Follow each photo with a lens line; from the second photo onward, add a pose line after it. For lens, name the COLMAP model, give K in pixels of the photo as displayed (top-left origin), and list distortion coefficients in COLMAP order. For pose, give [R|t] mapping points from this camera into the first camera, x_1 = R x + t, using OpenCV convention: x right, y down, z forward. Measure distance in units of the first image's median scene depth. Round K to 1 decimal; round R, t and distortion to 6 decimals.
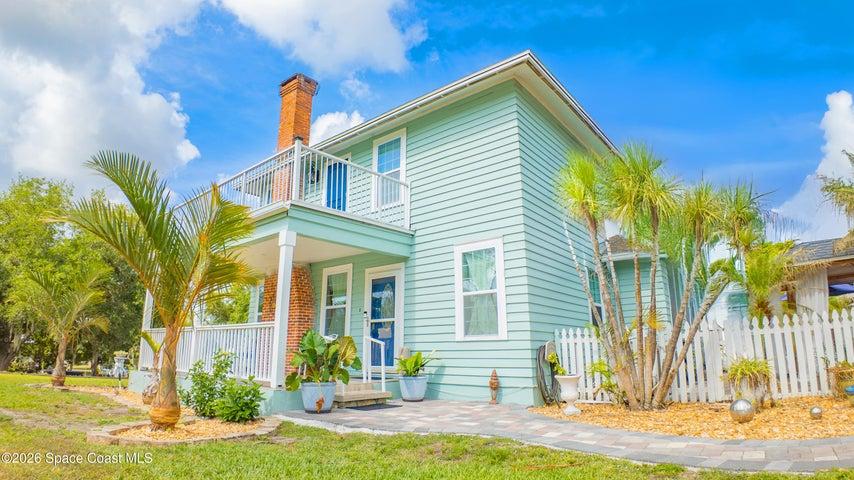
lens RADIAL K [[460.4, 0, 427.0], [0, 460.4, 240.0], [0, 0, 1]] dist [-0.076783, -0.031721]
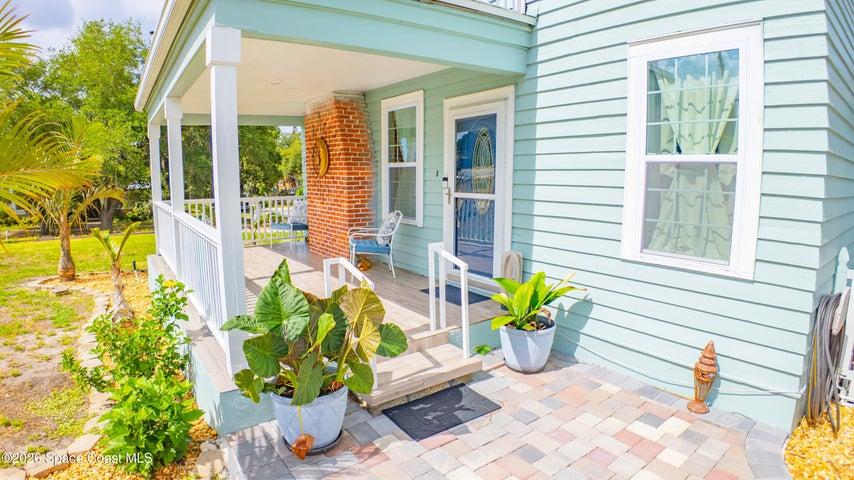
lens RADIAL K [[460.4, 0, 427.0], [0, 460.4, 240.0], [0, 0, 1]] dist [-0.076783, -0.031721]
pose [[0.968924, 0.035335, -0.244821, -0.014494], [0.060168, 0.926350, 0.371828, 0.014681], [0.239928, -0.375004, 0.895437, 0.481711]]
